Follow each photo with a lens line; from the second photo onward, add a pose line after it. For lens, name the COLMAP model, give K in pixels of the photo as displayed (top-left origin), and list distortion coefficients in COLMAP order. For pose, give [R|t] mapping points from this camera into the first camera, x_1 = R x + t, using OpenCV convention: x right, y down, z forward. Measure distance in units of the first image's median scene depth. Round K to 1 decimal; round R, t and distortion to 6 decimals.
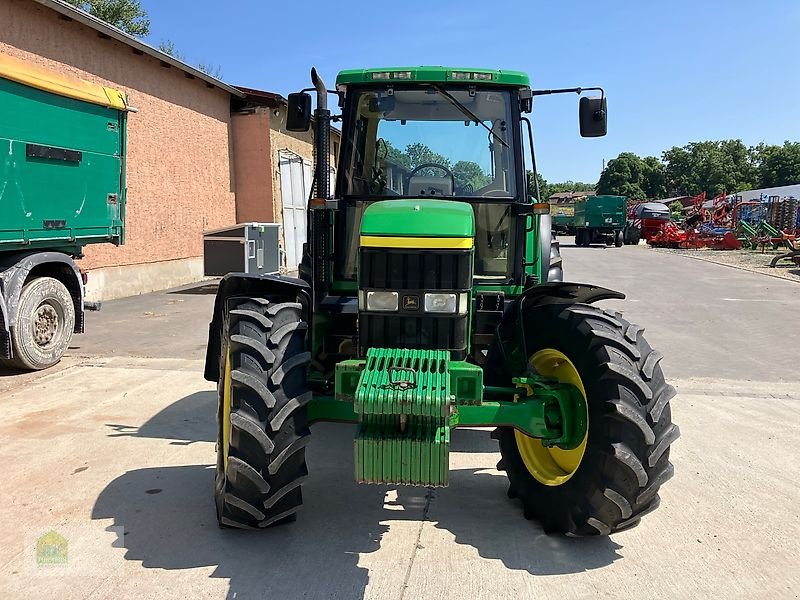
lens RADIAL K [[656.1, 0, 406.1], [0, 656.1, 296.6], [0, 0, 1]] dist [0.027297, -0.024382]
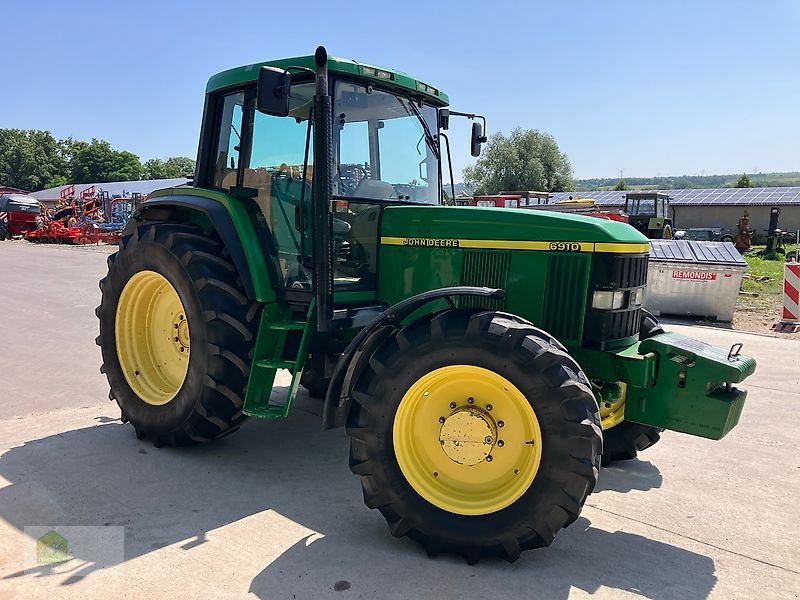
lens RADIAL K [[656.1, 0, 407.0], [0, 656.1, 297.5], [0, 0, 1]] dist [0.027297, -0.024382]
pose [[0.562799, -0.088080, 0.821888, -0.766486], [0.078842, 0.995493, 0.052697, -0.055471], [-0.822825, 0.035141, 0.567207, 0.409831]]
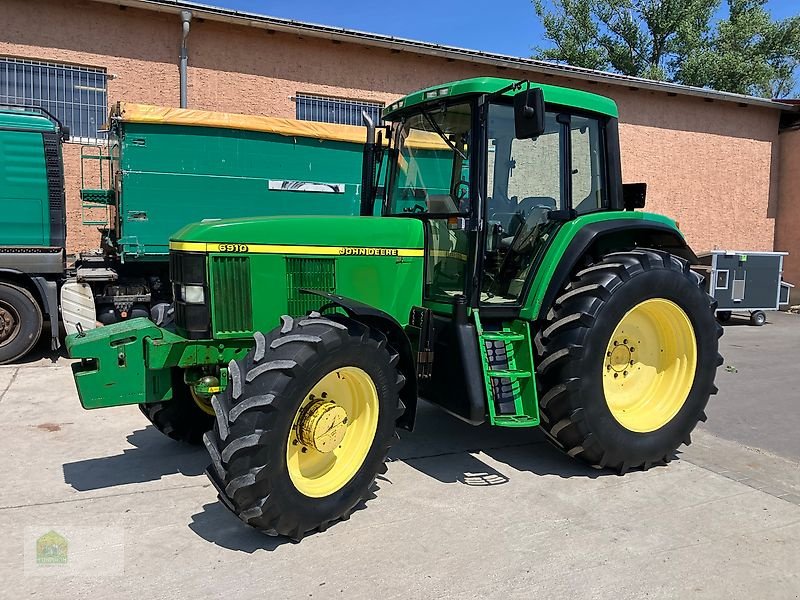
lens RADIAL K [[656.1, 0, 399.6], [0, 656.1, 299.7], [0, 0, 1]] dist [0.027297, -0.024382]
pose [[0.545535, 0.080474, -0.834215, 0.872948], [-0.116548, 0.992992, 0.019574, -0.032650], [0.829944, 0.086548, 0.551091, 0.399923]]
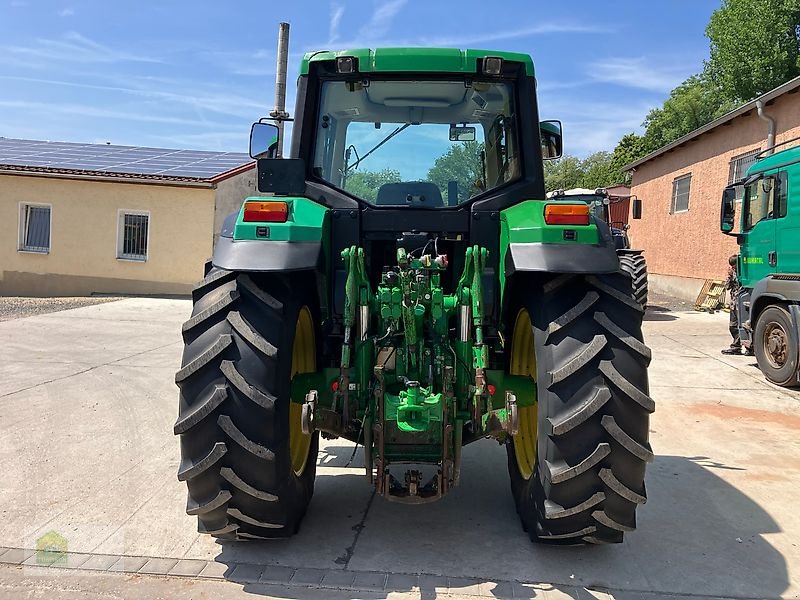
lens RADIAL K [[656.1, 0, 405.2], [0, 656.1, 301.8], [0, 0, 1]] dist [0.027297, -0.024382]
pose [[-0.997732, -0.030130, -0.060194, 0.105805], [-0.041123, 0.980787, 0.190698, -0.221222], [0.053292, 0.192740, -0.979802, 2.018756]]
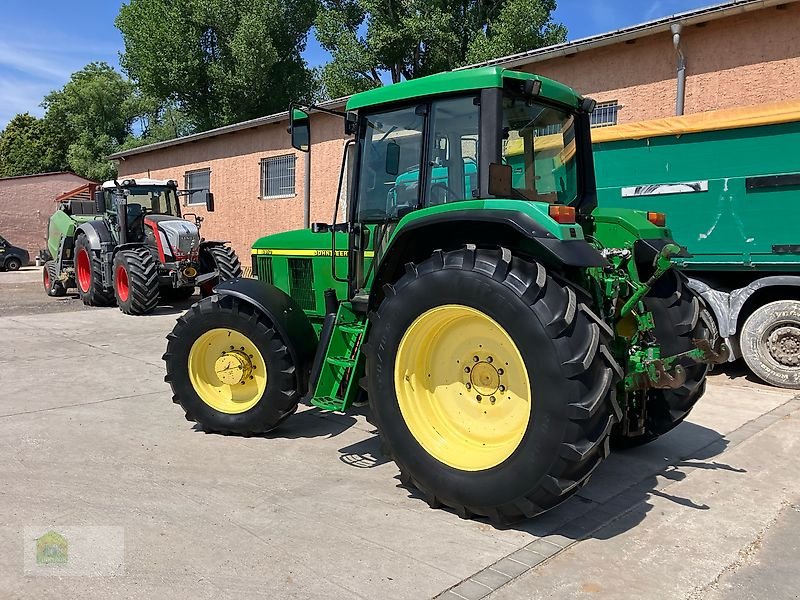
lens RADIAL K [[656.1, 0, 405.4], [0, 656.1, 300.6], [0, 0, 1]] dist [0.027297, -0.024382]
pose [[-0.592209, 0.054838, -0.803916, 0.941021], [-0.098139, 0.985346, 0.139509, -0.167602], [0.799786, 0.161514, -0.578149, 1.645003]]
